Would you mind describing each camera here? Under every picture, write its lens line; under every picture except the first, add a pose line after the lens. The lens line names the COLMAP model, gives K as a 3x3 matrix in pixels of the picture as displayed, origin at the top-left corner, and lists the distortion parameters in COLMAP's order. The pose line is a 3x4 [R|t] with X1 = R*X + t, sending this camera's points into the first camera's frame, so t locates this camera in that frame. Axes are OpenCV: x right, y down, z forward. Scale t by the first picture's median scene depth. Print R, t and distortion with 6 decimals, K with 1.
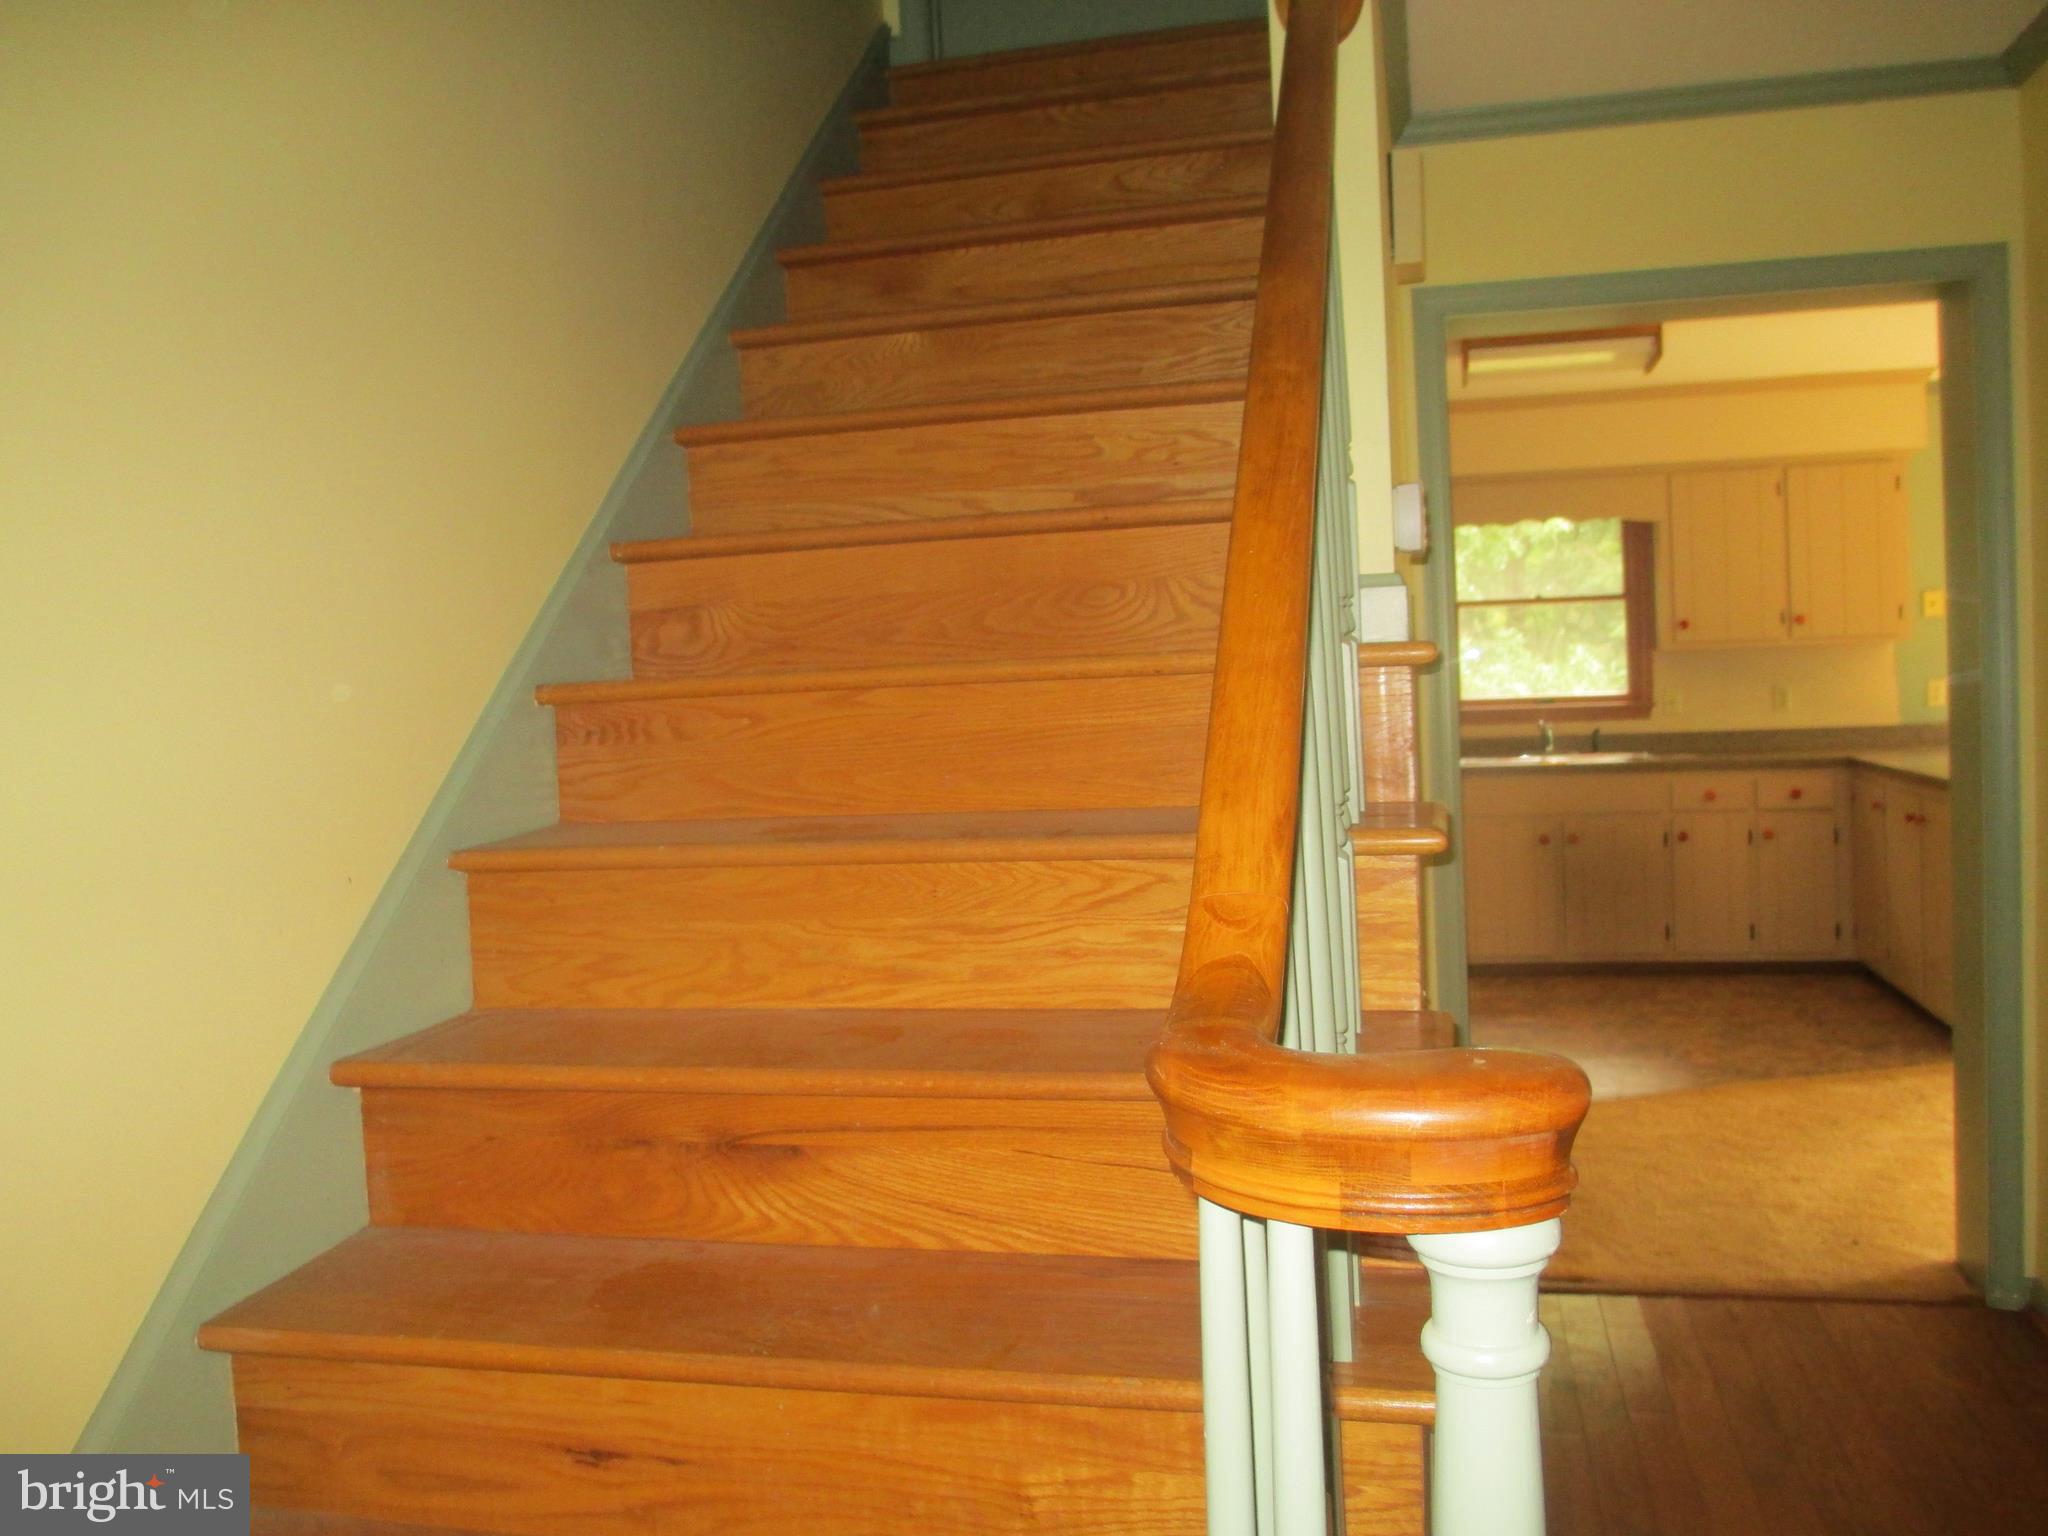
lens RADIAL K [[1737.7, 0, 1024.0], [0, 1737.7, 768.0], [0, 0, 1]] dist [-0.068796, 0.068786]
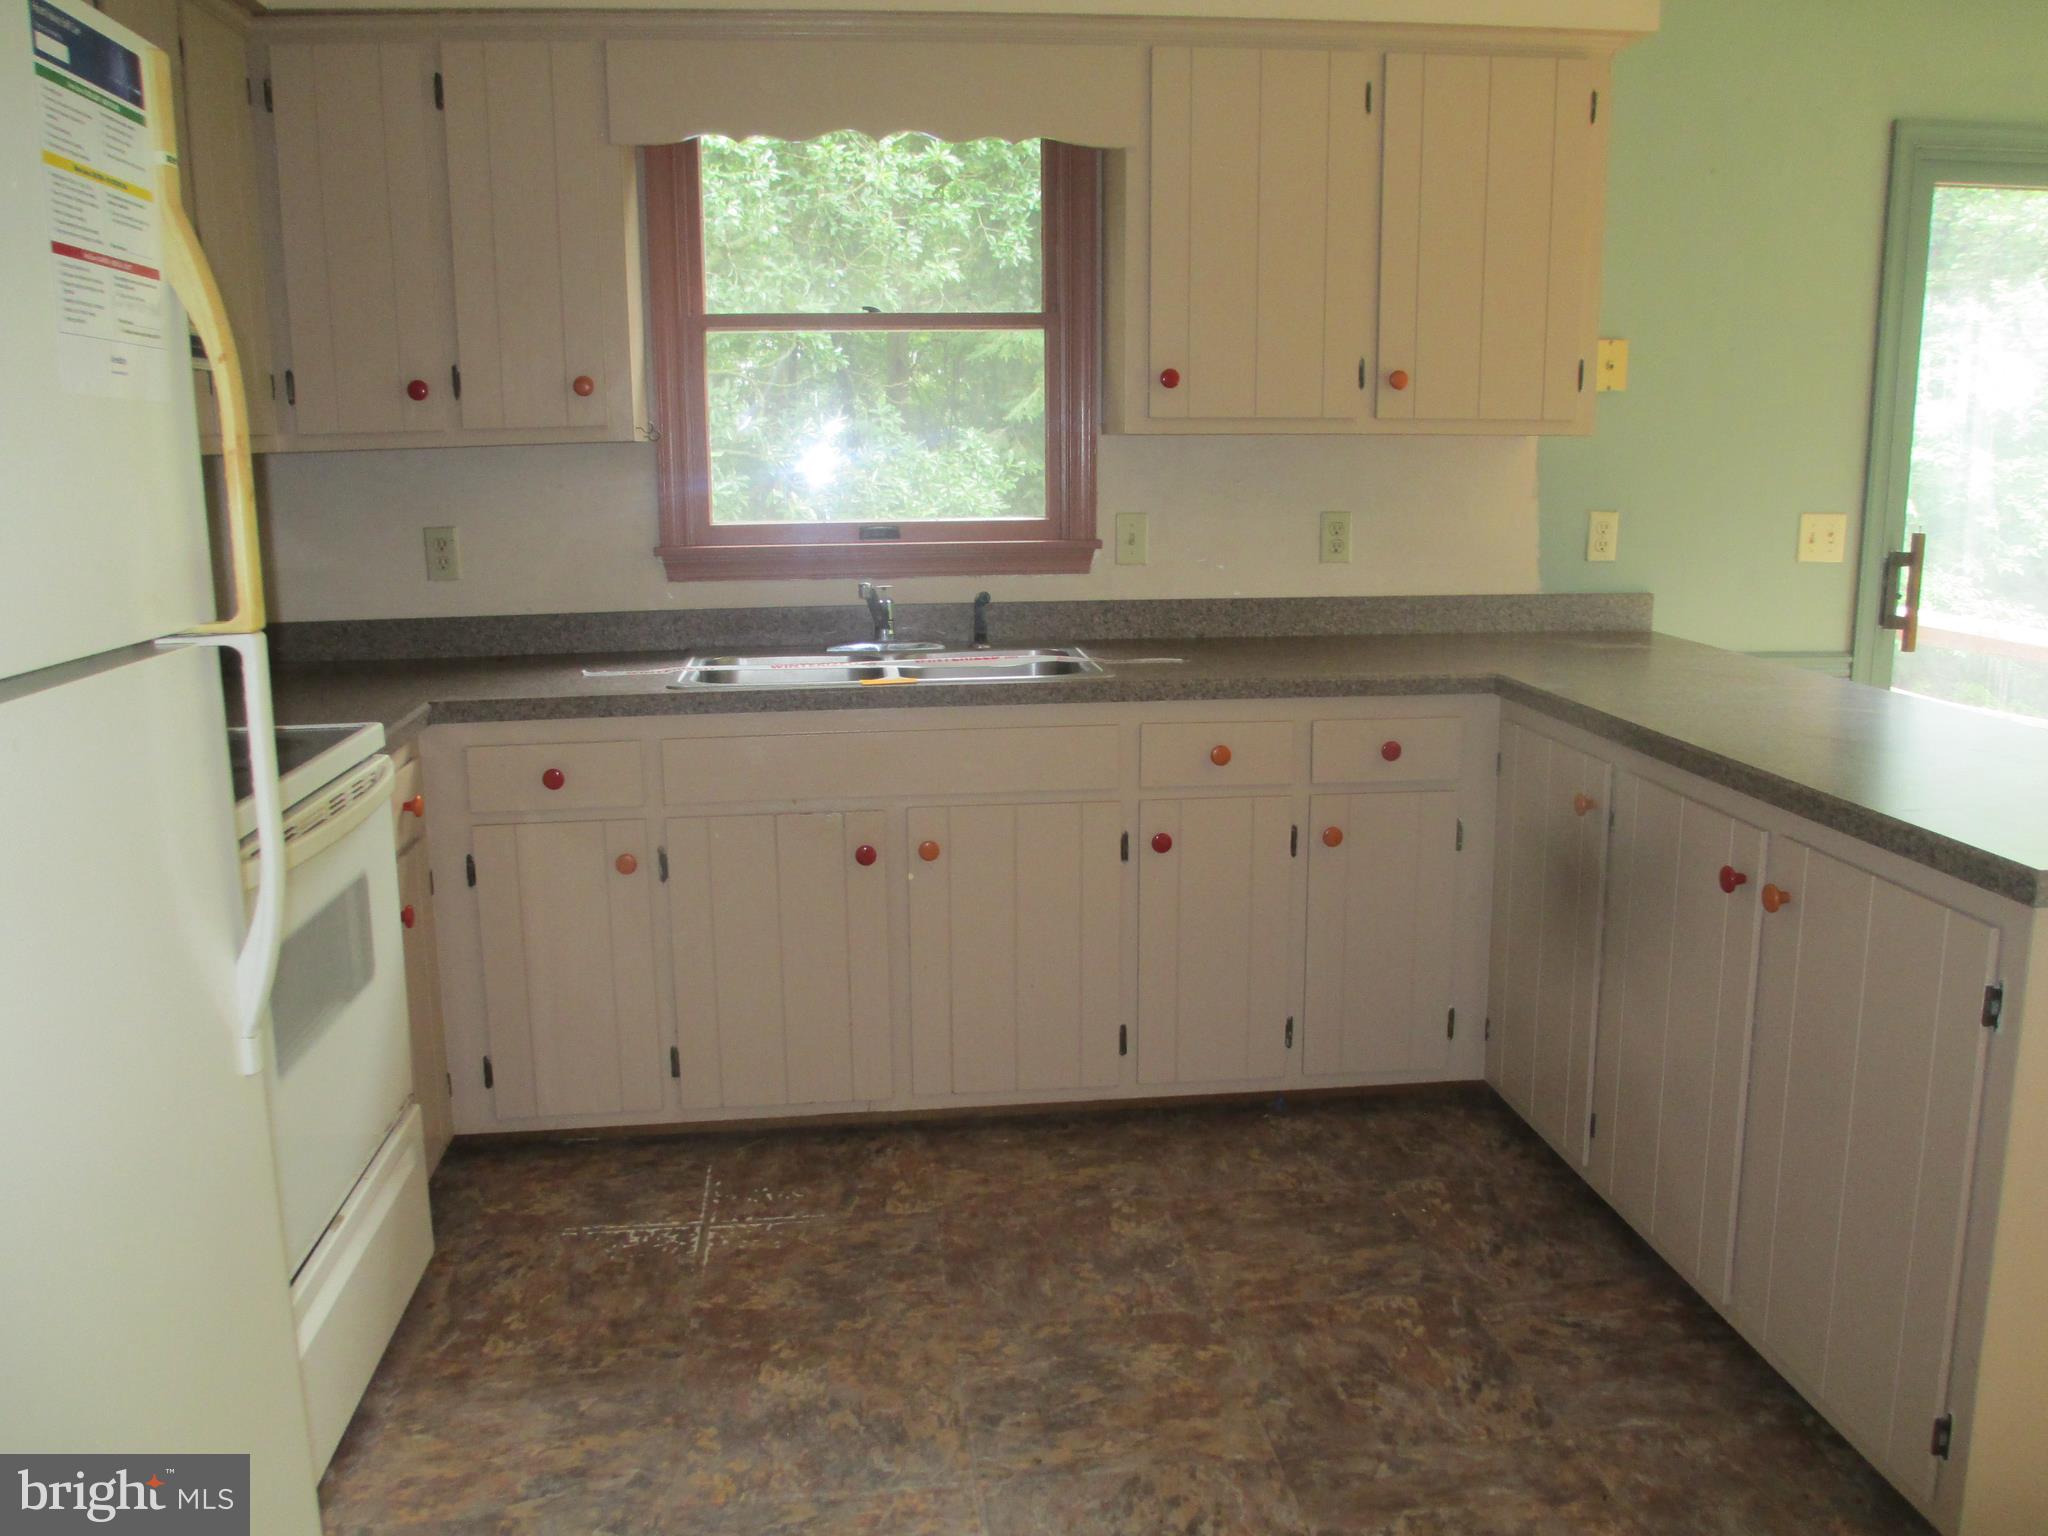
lens RADIAL K [[1722.3, 0, 1024.0], [0, 1722.3, 768.0], [0, 0, 1]] dist [-0.122673, 0.189883]
pose [[0.941954, -0.026146, 0.334721, 0.185626], [-0.016886, 0.992012, 0.125008, -0.035648], [-0.335316, -0.123404, 0.933988, 0.558205]]
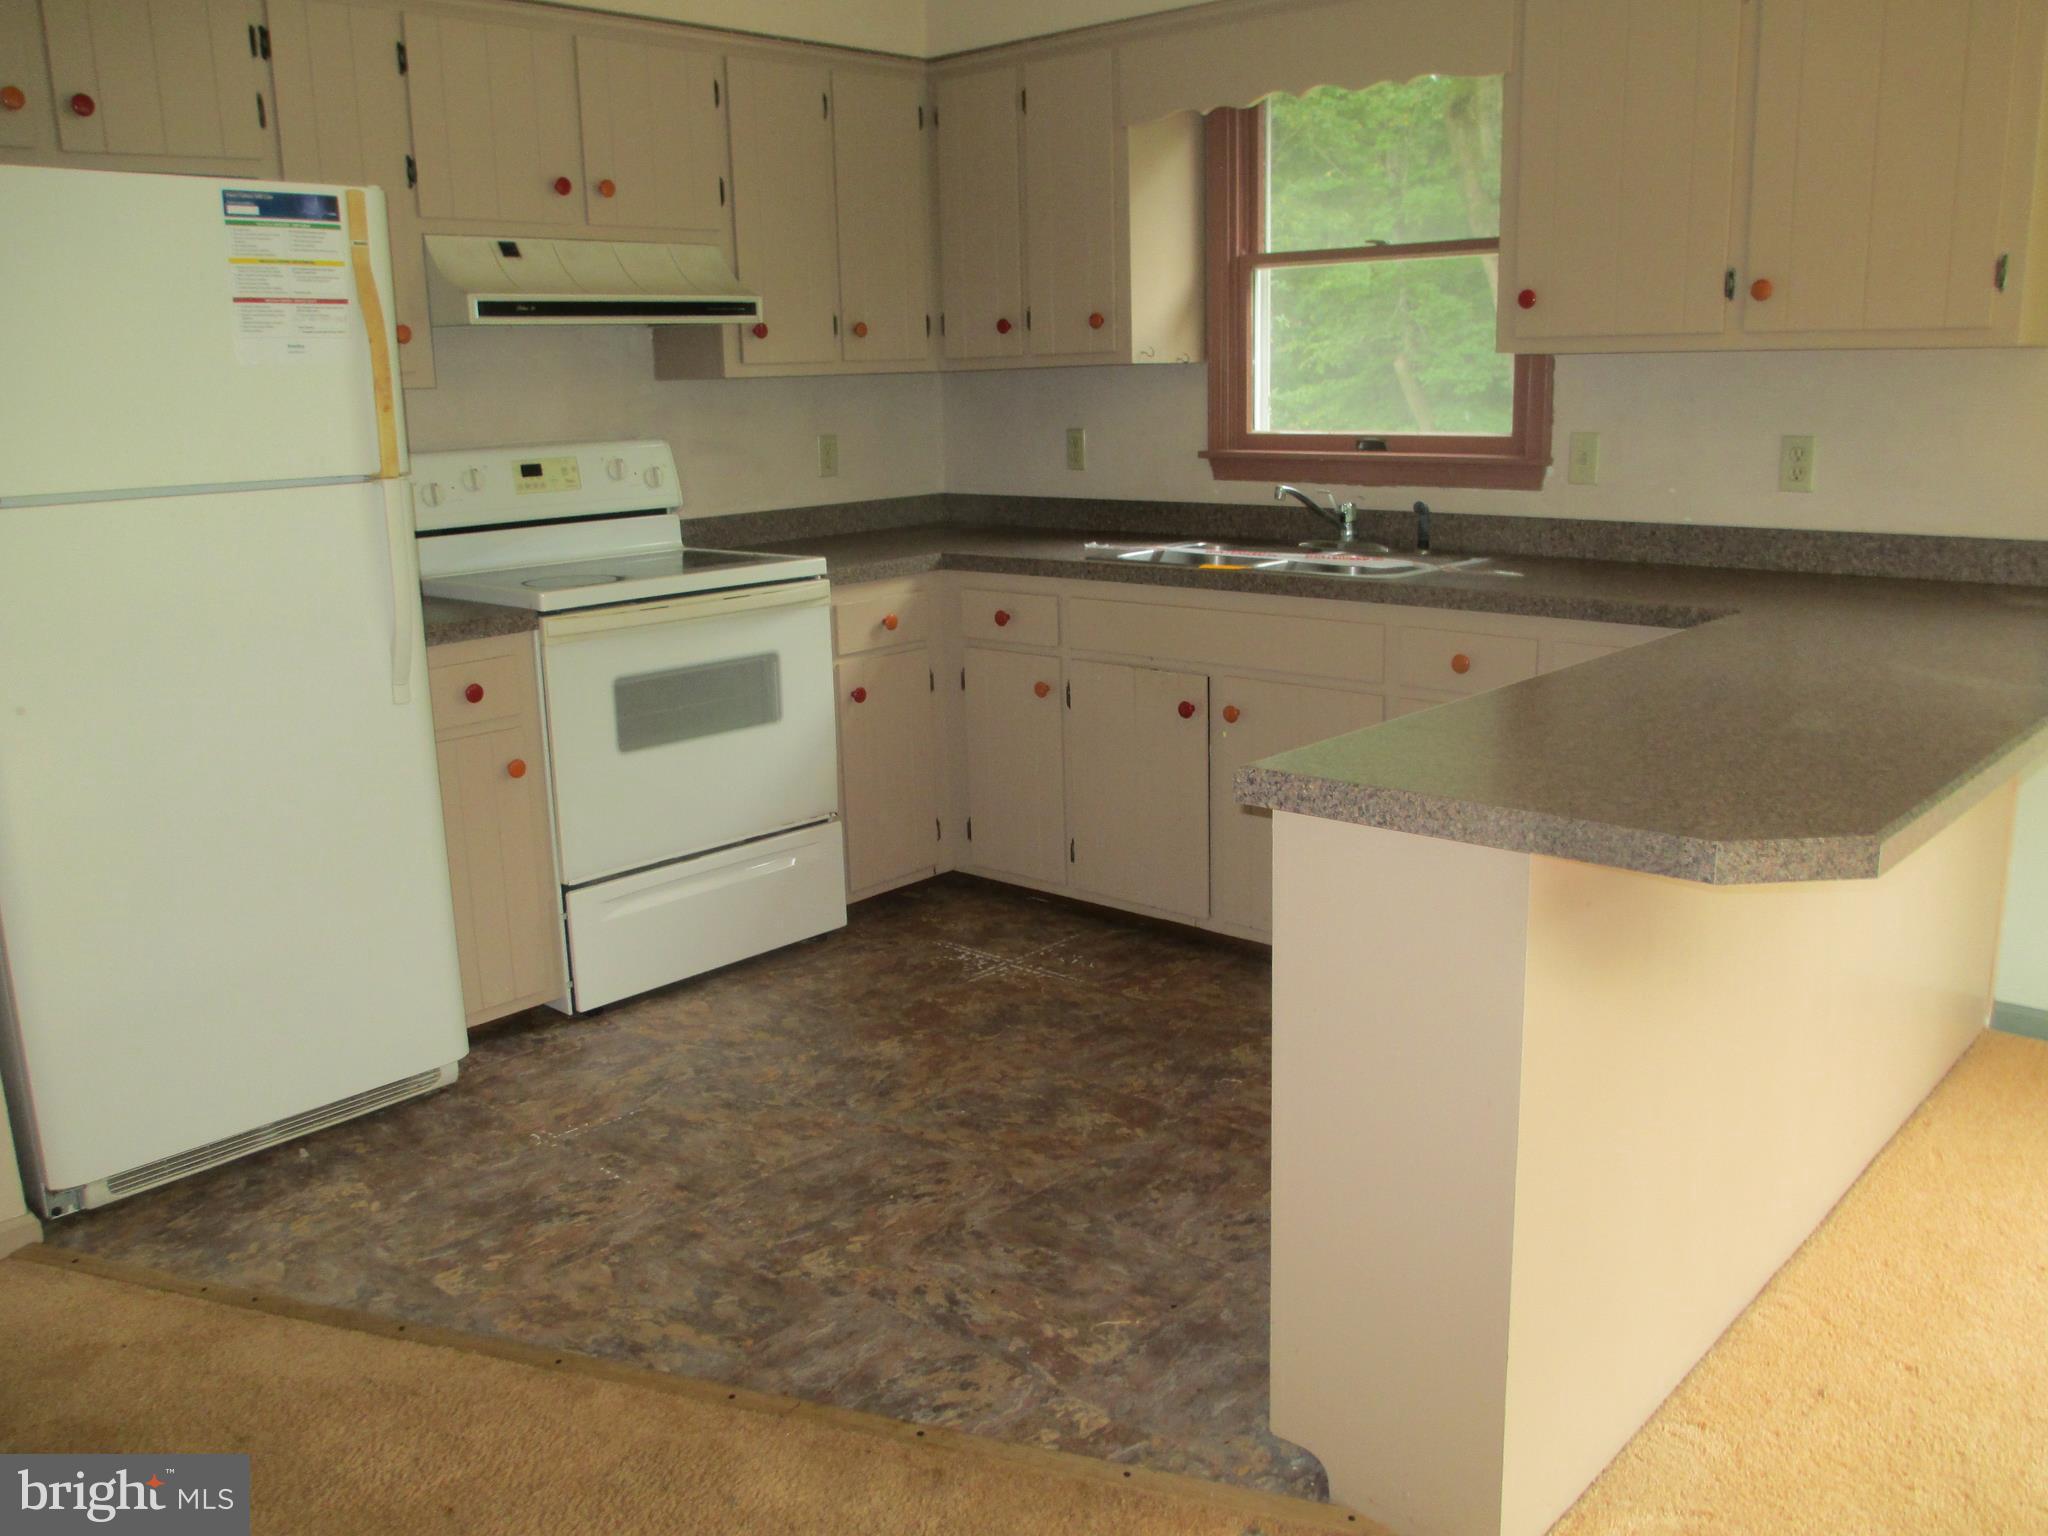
lens RADIAL K [[1737.7, 0, 1024.0], [0, 1737.7, 768.0], [0, 0, 1]] dist [-0.068796, 0.068786]
pose [[0.869798, 0.135025, -0.474573, 0.498772], [-0.042414, 0.978728, 0.200731, -0.045525], [0.491581, -0.154467, 0.857023, 0.493103]]
